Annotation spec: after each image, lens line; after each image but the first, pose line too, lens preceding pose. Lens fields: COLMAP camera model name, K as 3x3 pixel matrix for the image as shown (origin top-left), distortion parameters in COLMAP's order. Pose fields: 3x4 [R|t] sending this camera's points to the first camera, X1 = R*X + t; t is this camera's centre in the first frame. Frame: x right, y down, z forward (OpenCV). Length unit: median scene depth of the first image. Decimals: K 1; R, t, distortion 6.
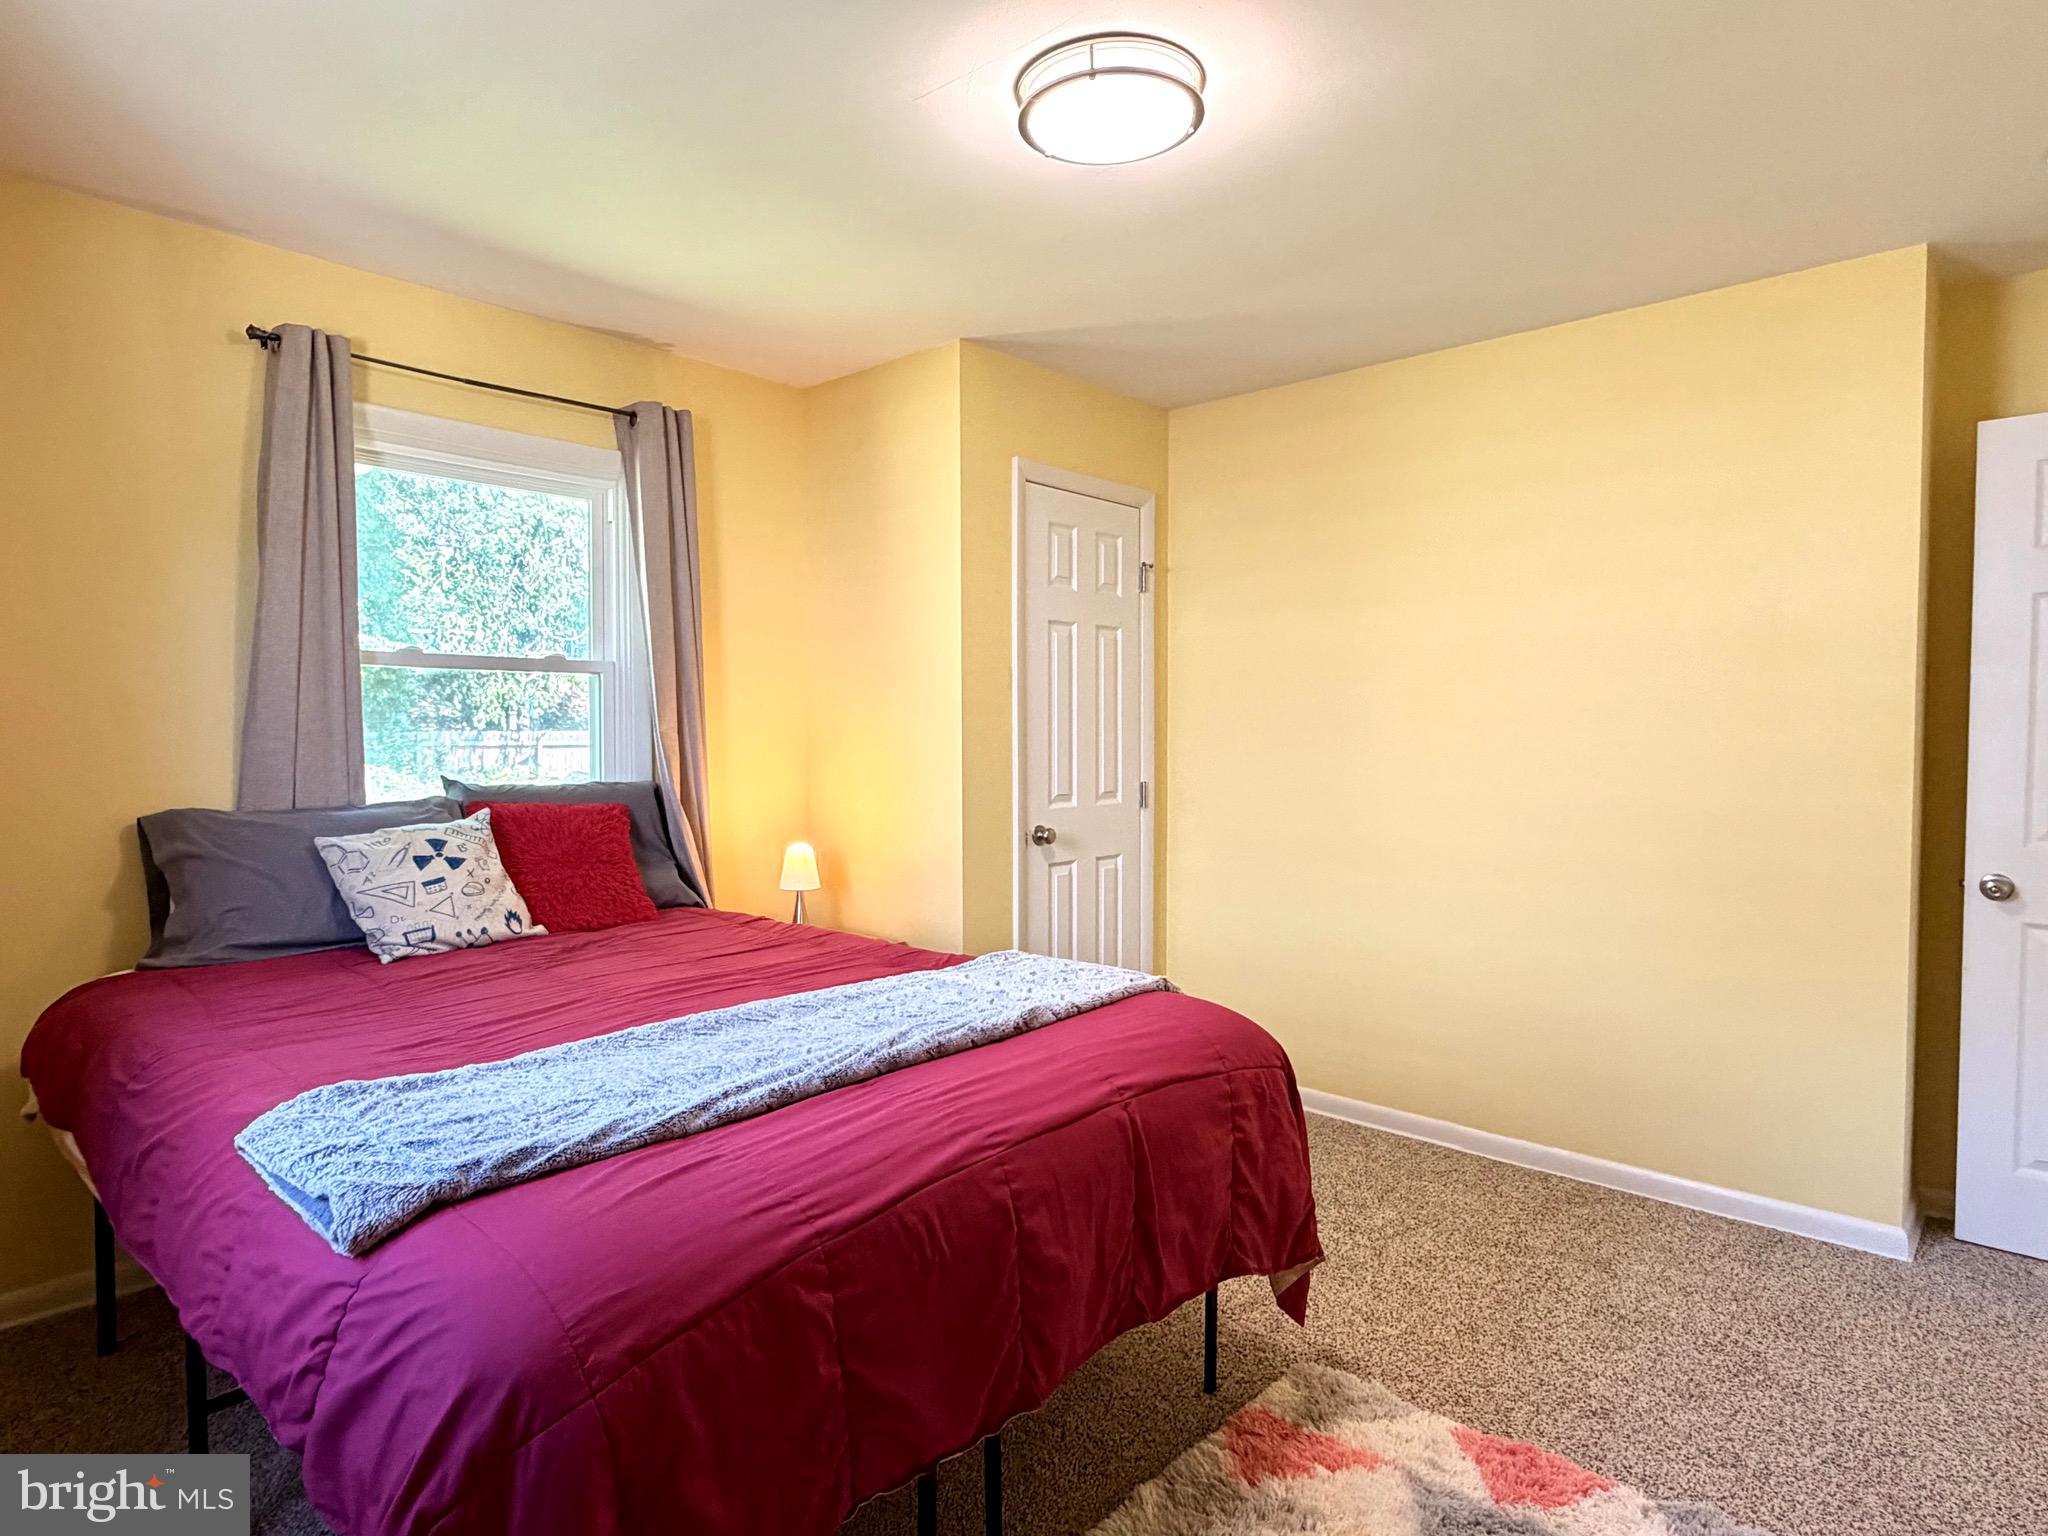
lens RADIAL K [[1144.0, 0, 1024.0], [0, 1144.0, 768.0], [0, 0, 1]] dist [0.000050, 0.000020]
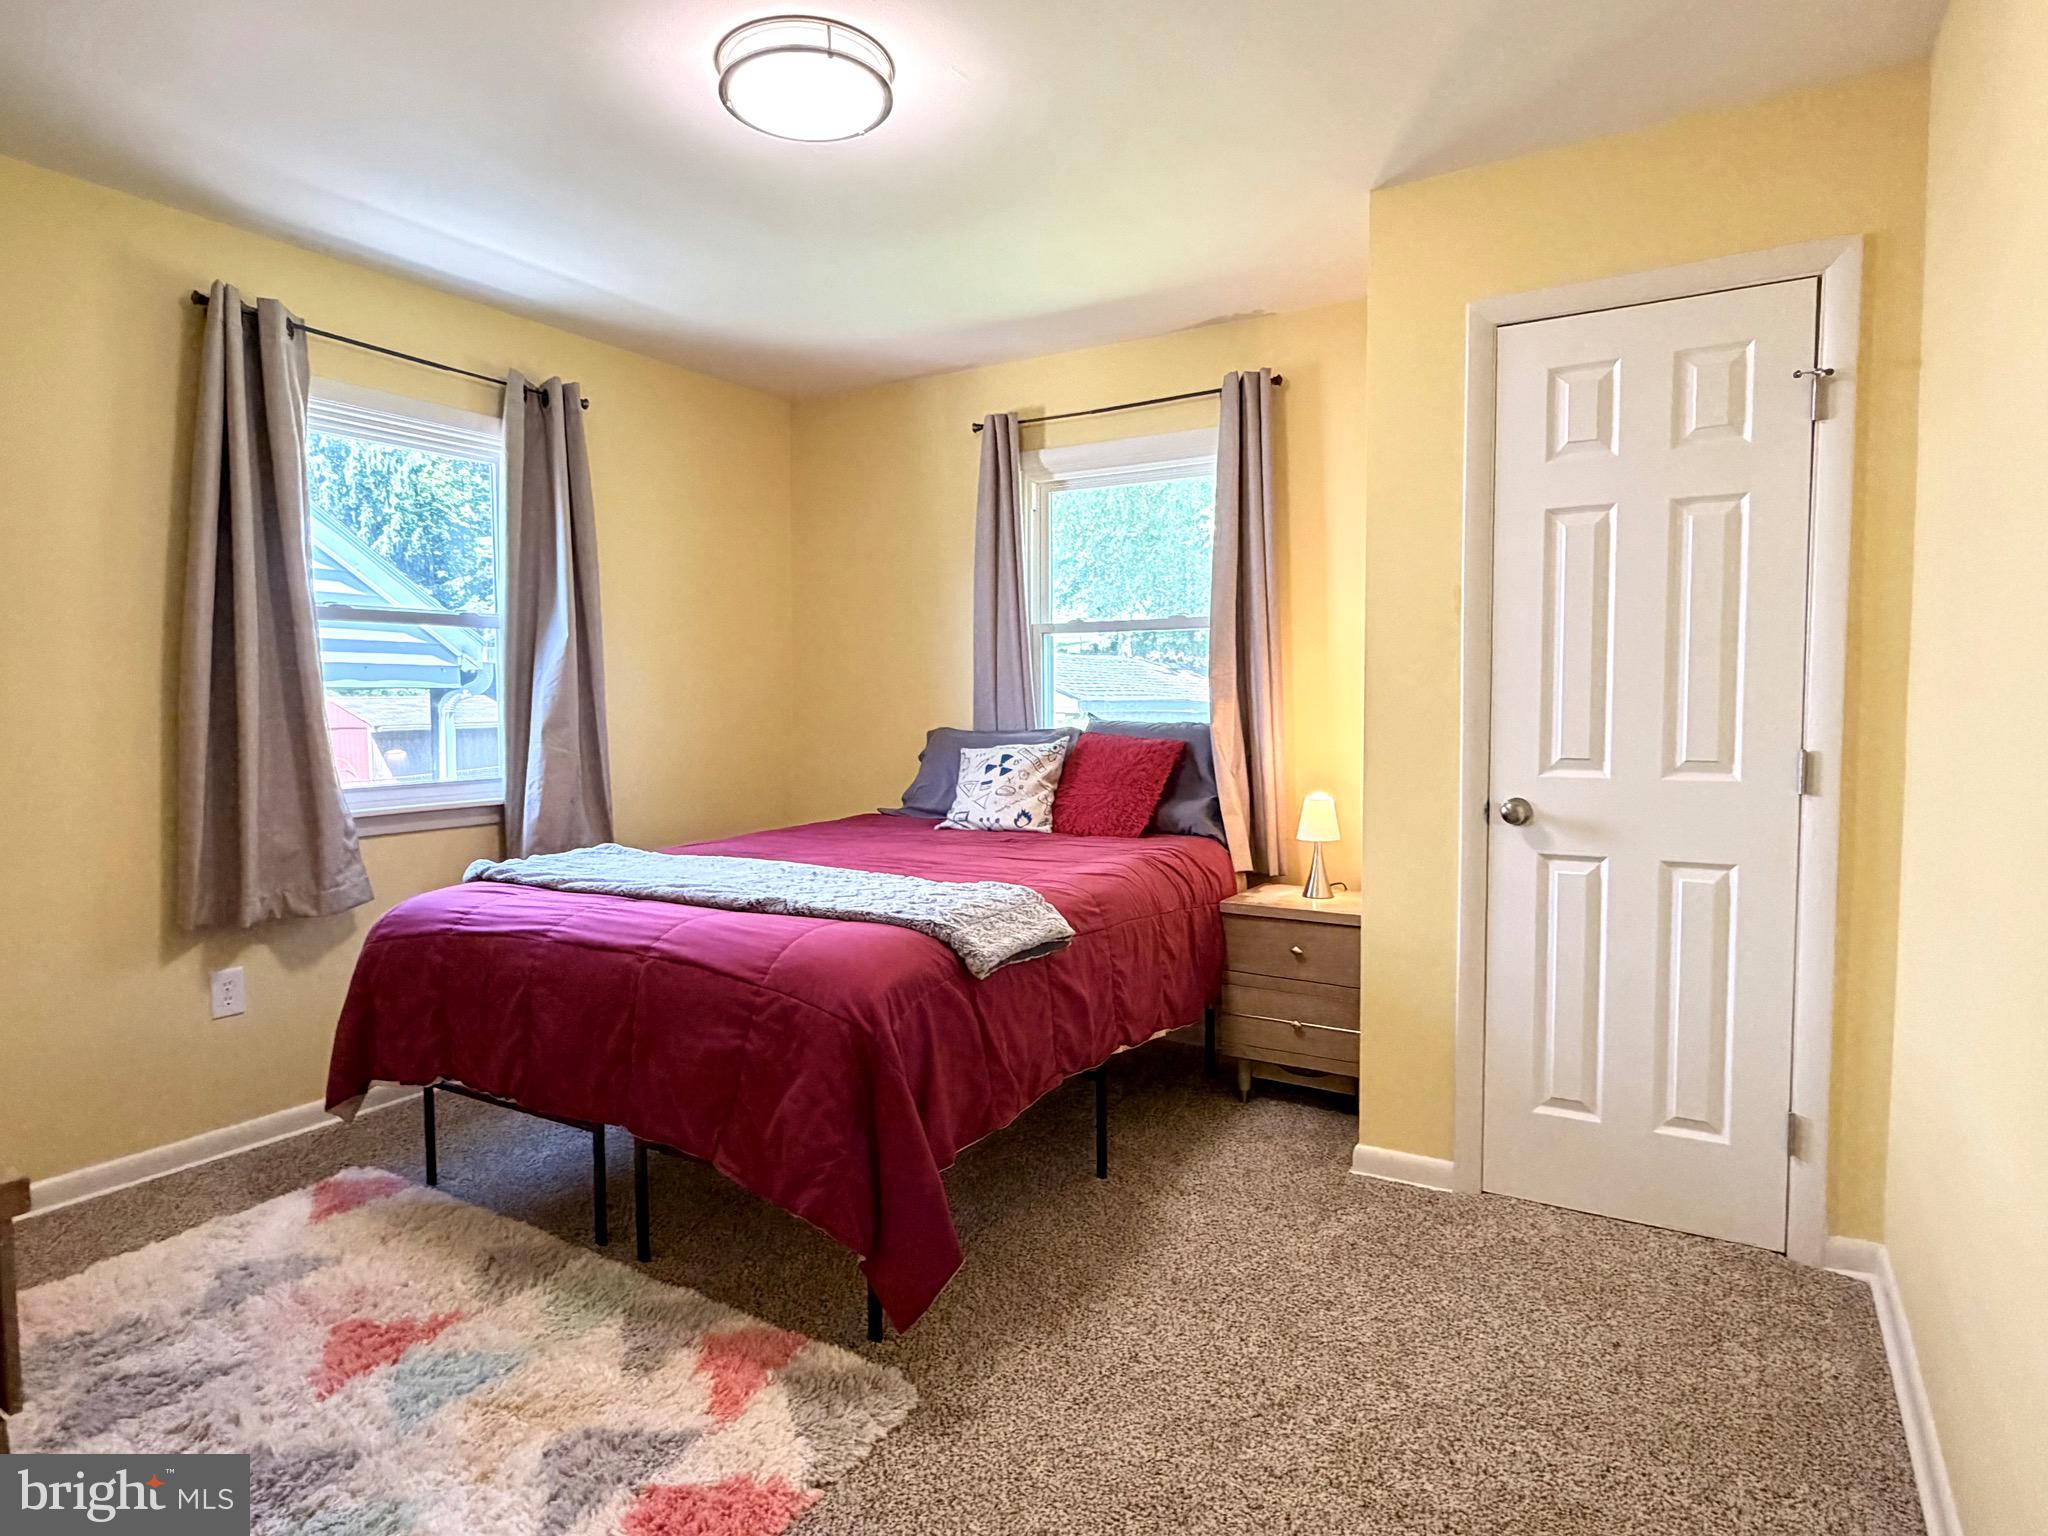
lens RADIAL K [[1161.2, 0, 1024.0], [0, 1161.2, 768.0], [0, 0, 1]] dist [-0.031893, 0.000171]
pose [[0.184823, 0.057909, -0.981064, 0.740475], [-0.027681, 0.998173, 0.053704, 0.000907], [0.982382, 0.017231, 0.186088, 0.616317]]
